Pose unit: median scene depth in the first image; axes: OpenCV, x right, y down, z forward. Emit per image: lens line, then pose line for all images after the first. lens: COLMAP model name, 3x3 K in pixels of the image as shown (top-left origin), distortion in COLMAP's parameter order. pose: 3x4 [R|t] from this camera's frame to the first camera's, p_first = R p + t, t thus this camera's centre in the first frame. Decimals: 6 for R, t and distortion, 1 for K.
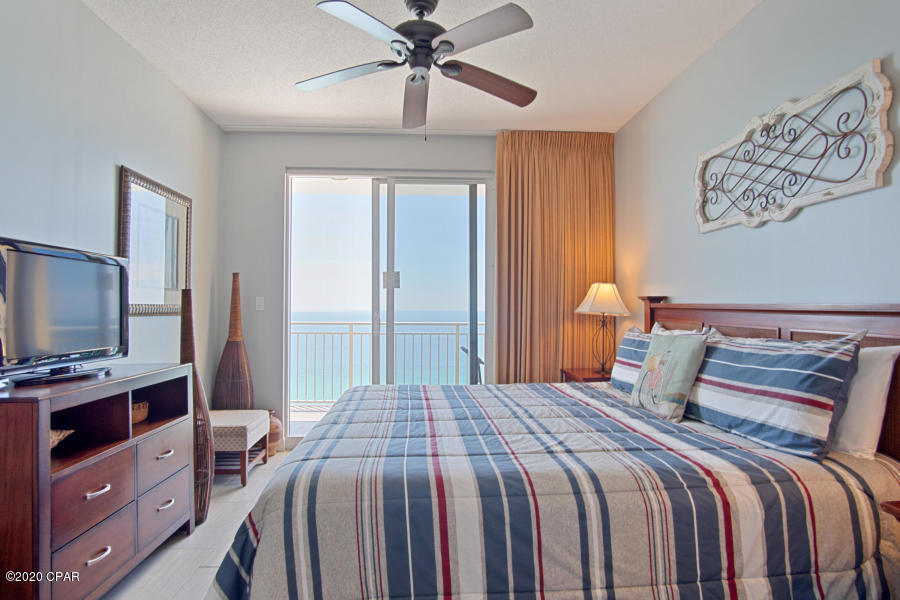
lens RADIAL K [[528.8, 0, 450.0], [0, 528.8, 300.0], [0, 0, 1]] dist [0.004235, 0.001111]
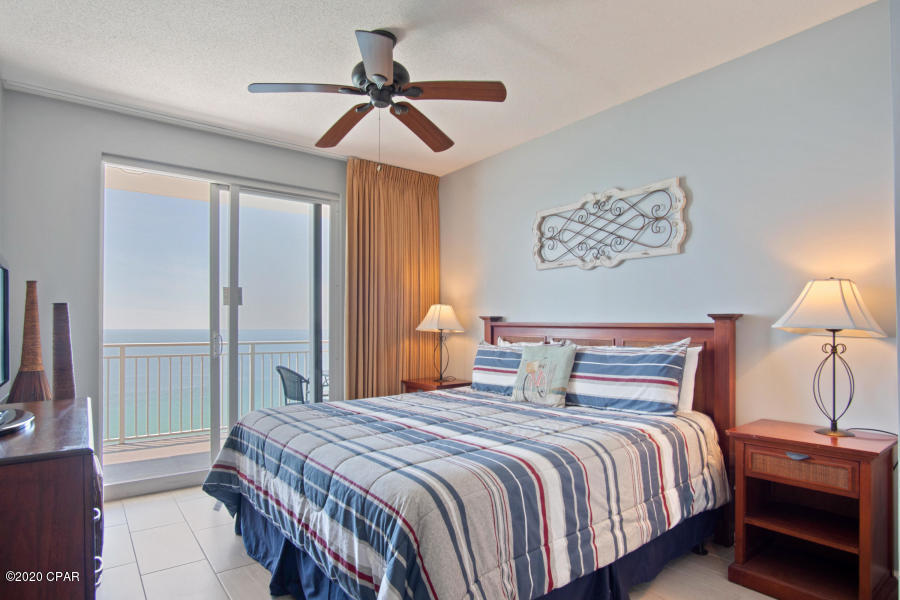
lens RADIAL K [[529.2, 0, 462.2], [0, 529.2, 321.0], [0, 0, 1]] dist [-0.001526, 0.000238]
pose [[0.805428, 0.002528, 0.592688, -0.589766], [-0.005731, 0.999977, 0.003523, -0.000484], [-0.592666, -0.006234, 0.805424, 0.041424]]
